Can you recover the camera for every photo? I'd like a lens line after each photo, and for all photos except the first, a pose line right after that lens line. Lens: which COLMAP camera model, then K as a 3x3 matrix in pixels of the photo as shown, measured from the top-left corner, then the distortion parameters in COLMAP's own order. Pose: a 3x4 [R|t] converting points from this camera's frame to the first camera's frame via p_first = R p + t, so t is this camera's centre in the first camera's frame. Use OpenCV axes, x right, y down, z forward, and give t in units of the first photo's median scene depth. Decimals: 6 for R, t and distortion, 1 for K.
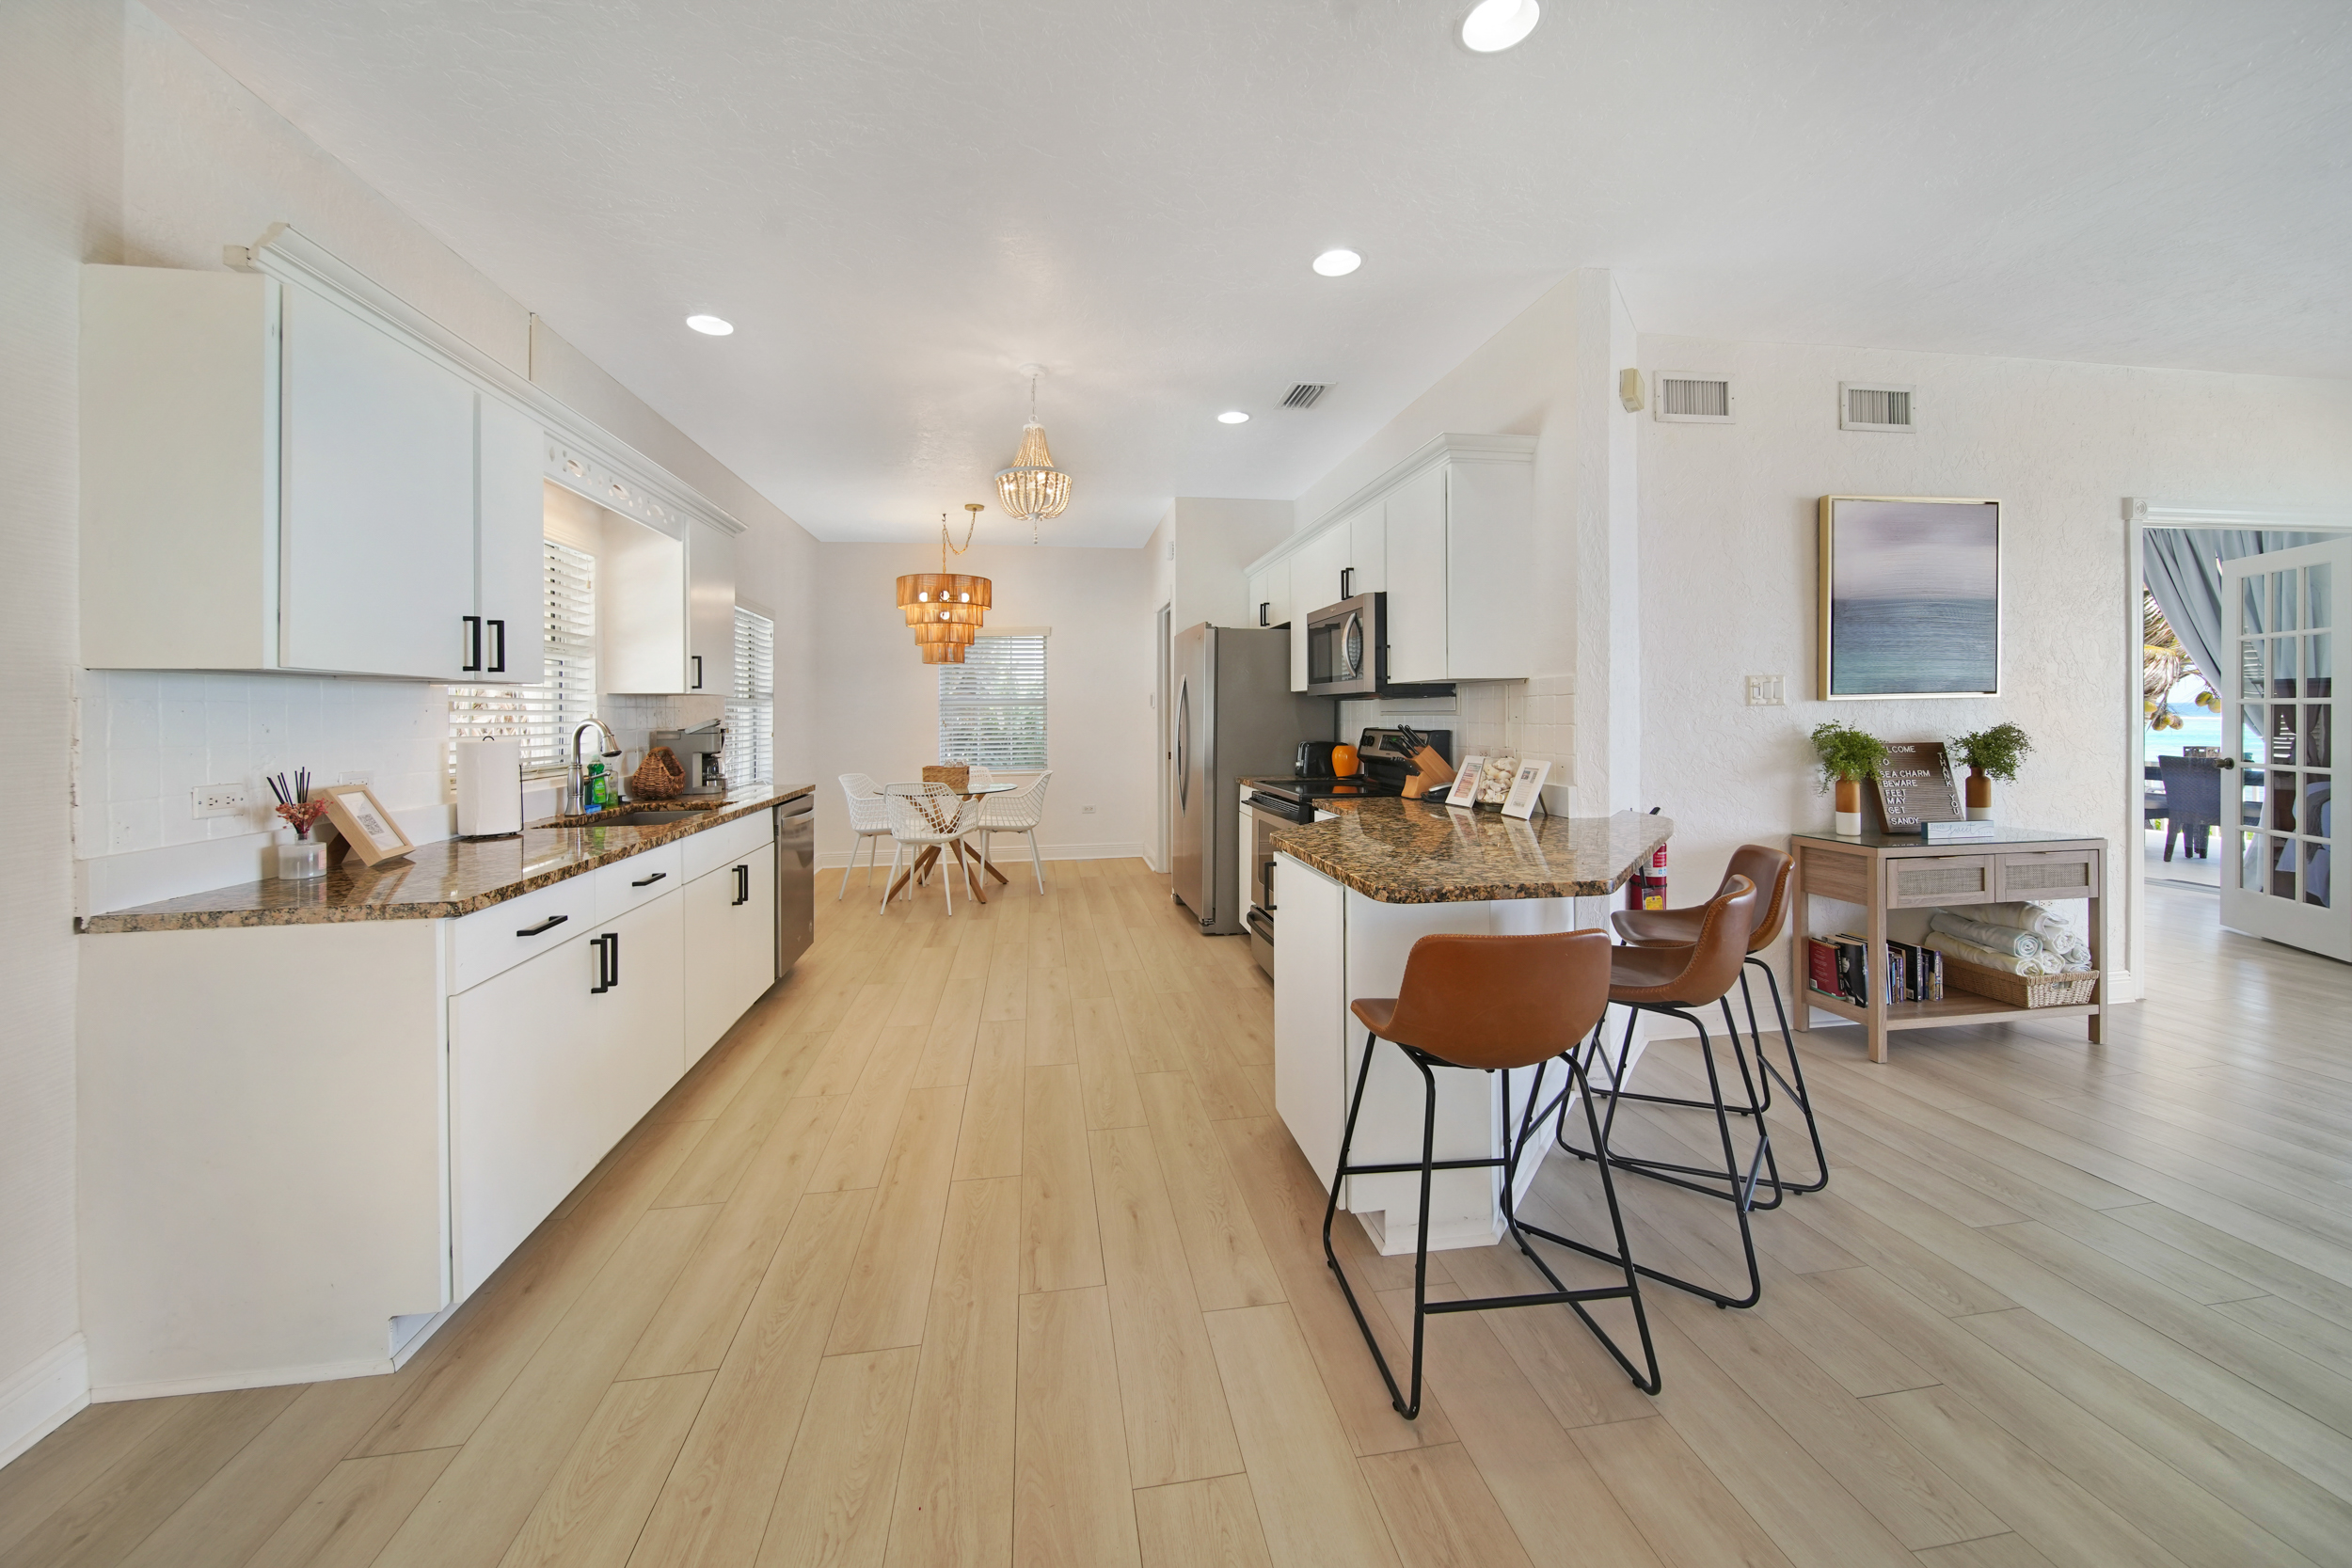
lens RADIAL K [[862.9, 0, 1173.0], [0, 862.9, 711.2], [0, 0, 1]] dist [0.000171, -0.000107]
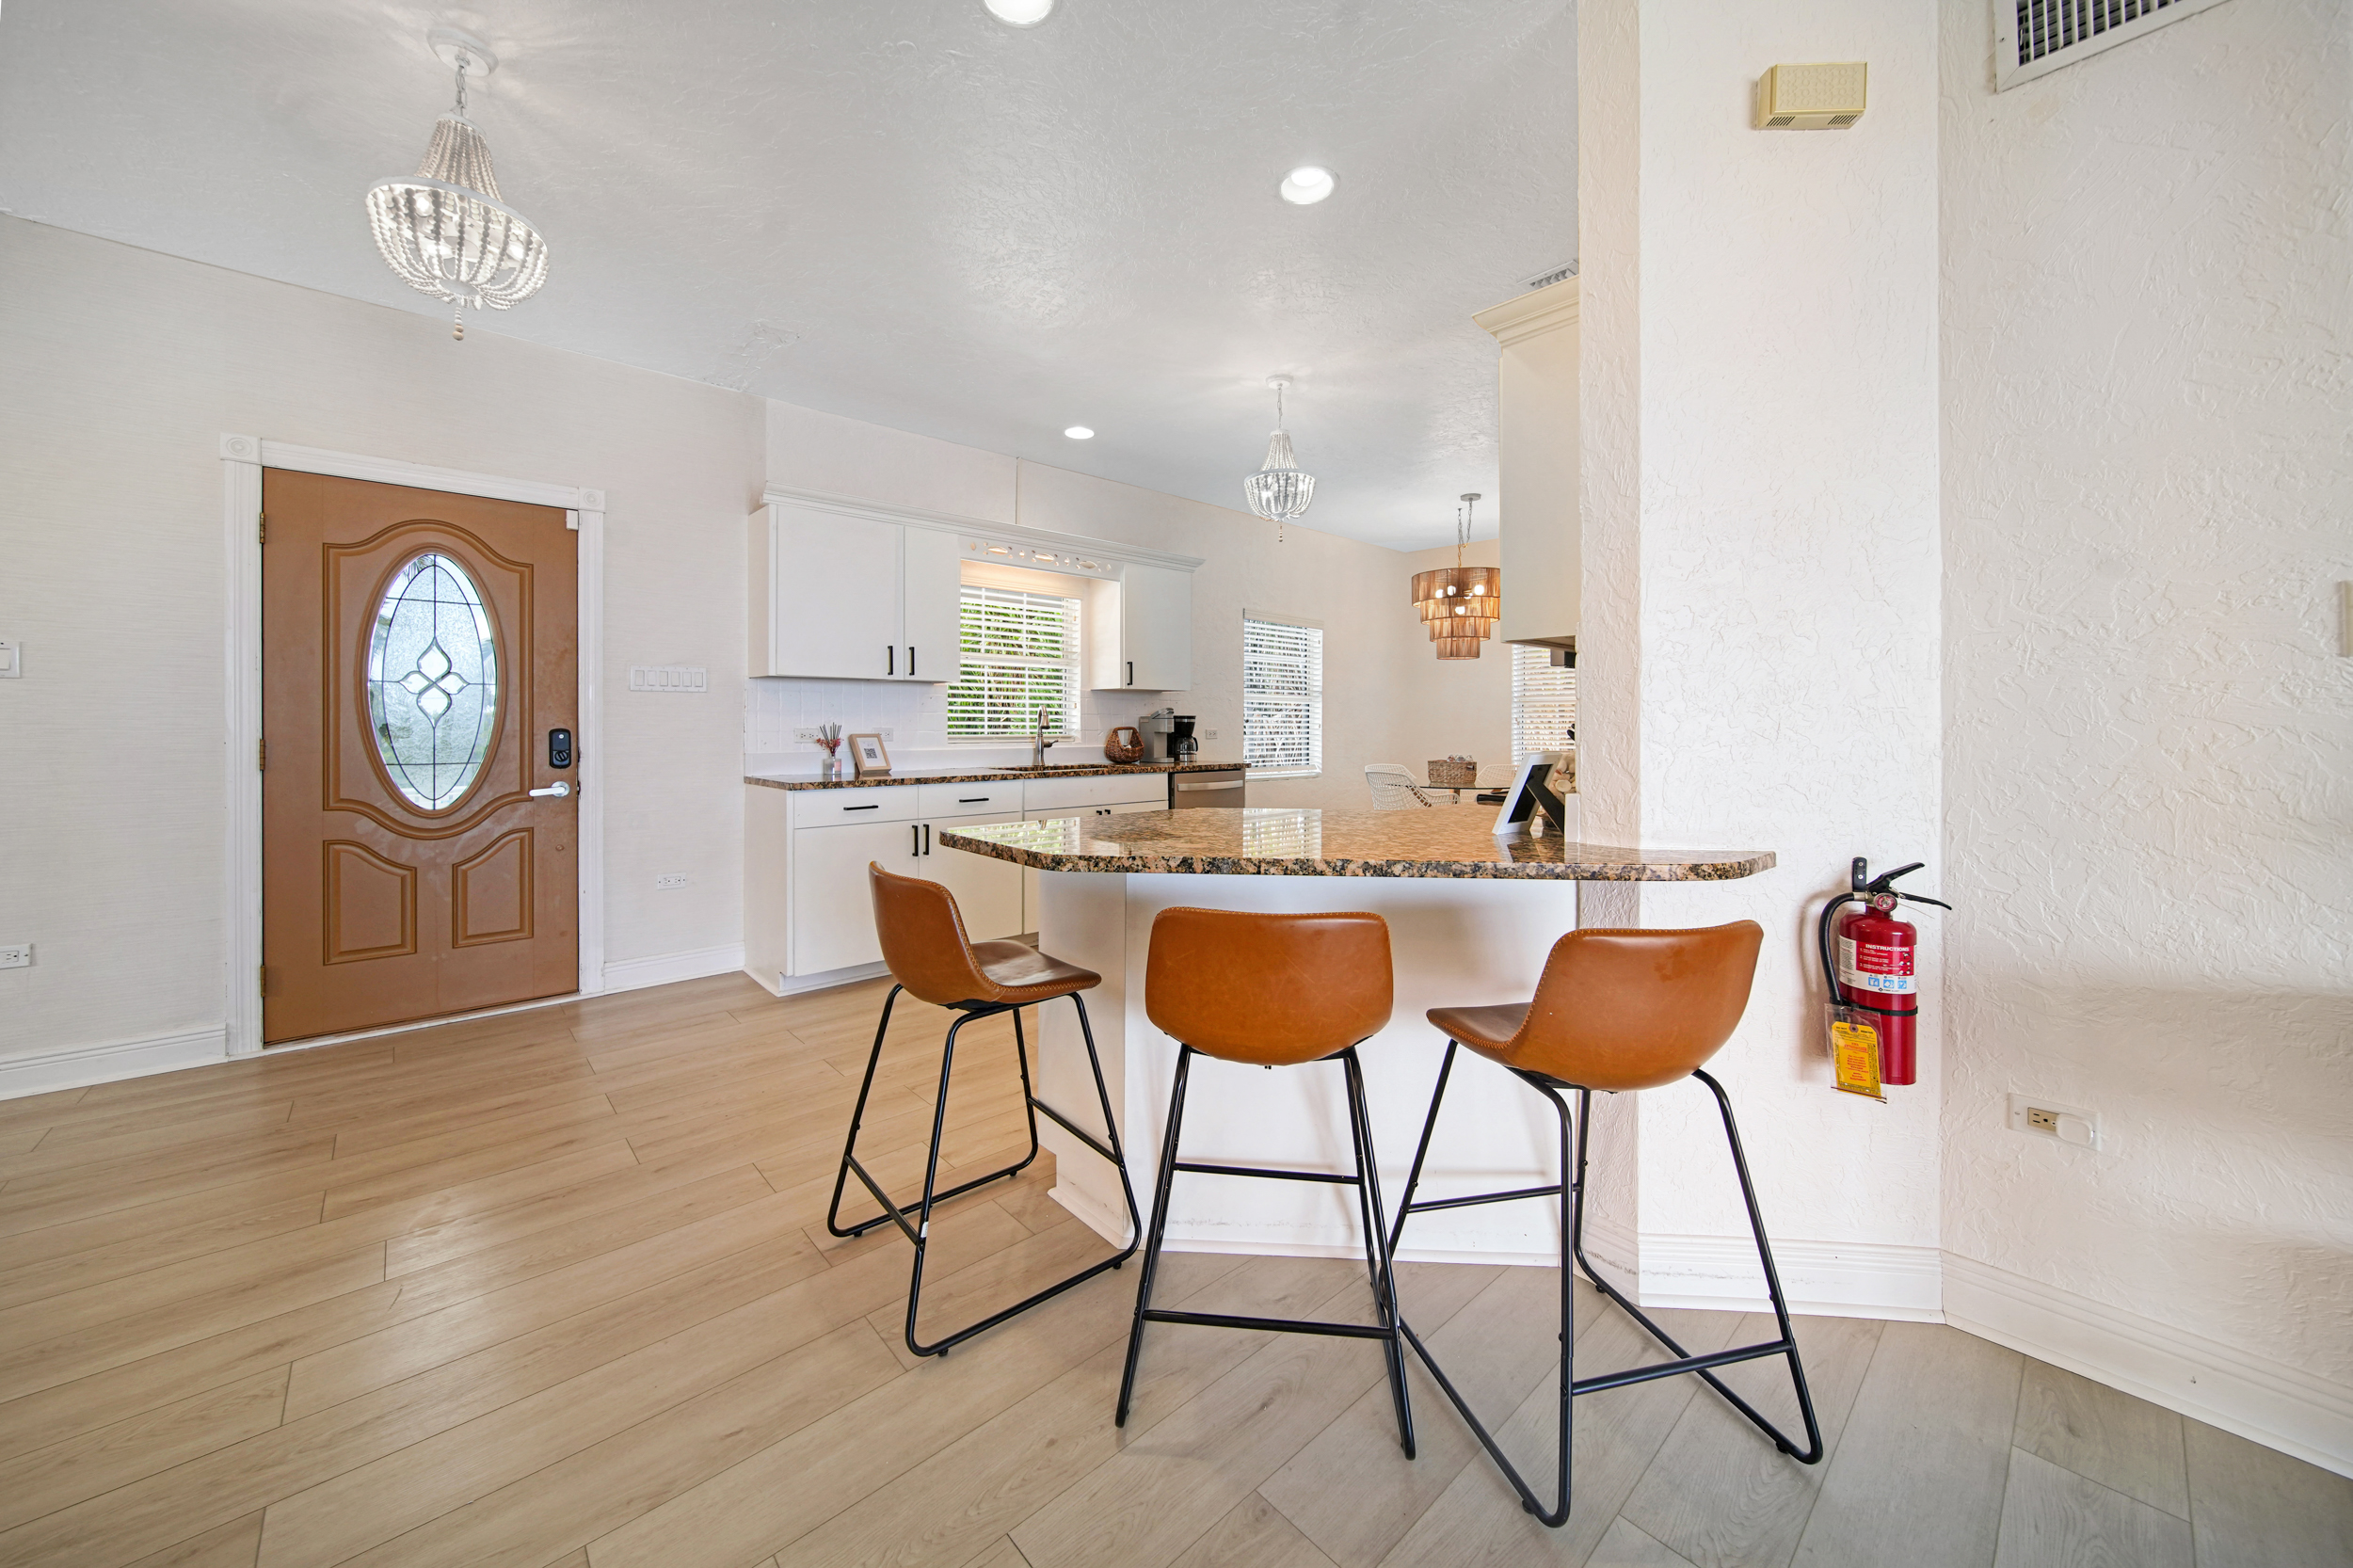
lens RADIAL K [[858.3, 0, 1168.2], [0, 858.3, 722.5], [0, 0, 1]] dist [0.000748, -0.000260]
pose [[0.536447, 0.010144, -0.843873, 0.685616], [-0.006773, 0.999947, 0.007714, 0.023671], [0.843907, 0.001577, 0.536488, 0.316554]]
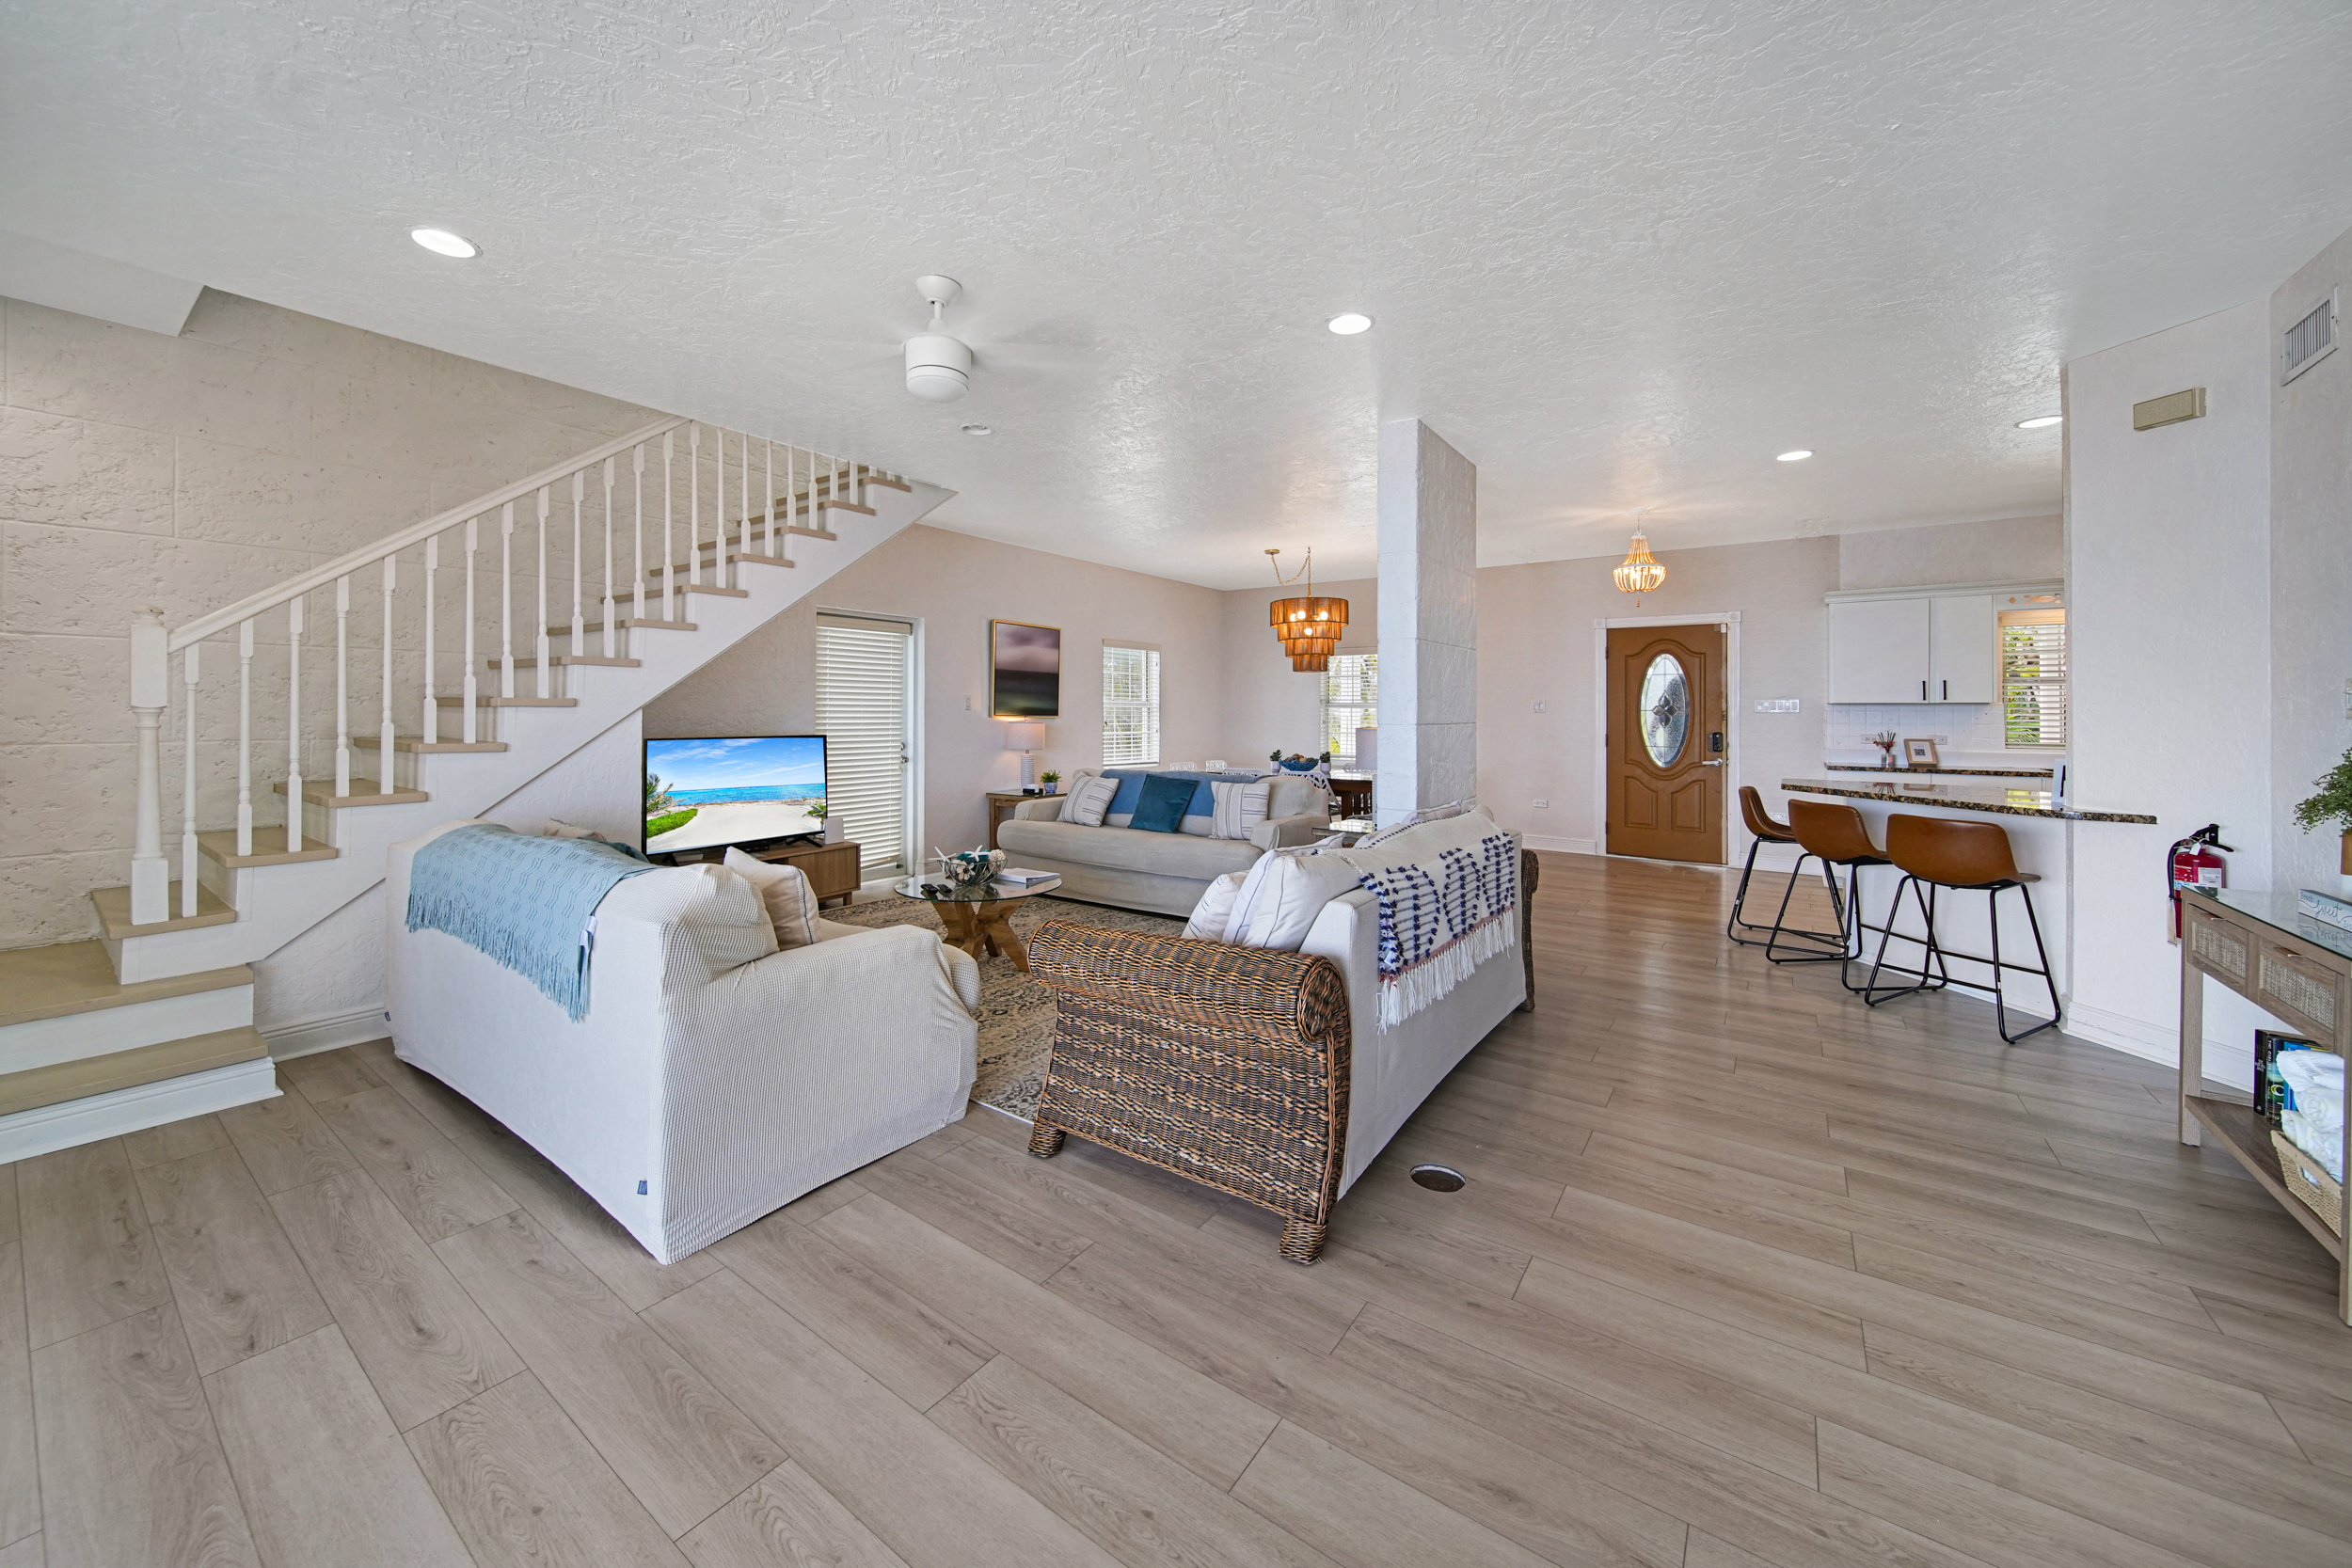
lens RADIAL K [[857.9, 0, 1167.7], [0, 857.9, 722.5], [0, 0, 1]] dist [0.000748, -0.000260]
pose [[-0.708715, 0.020483, -0.705198, 1.799116], [0.005917, 0.999716, 0.023091, -0.032724], [0.705470, 0.012193, -0.708635, 0.766275]]
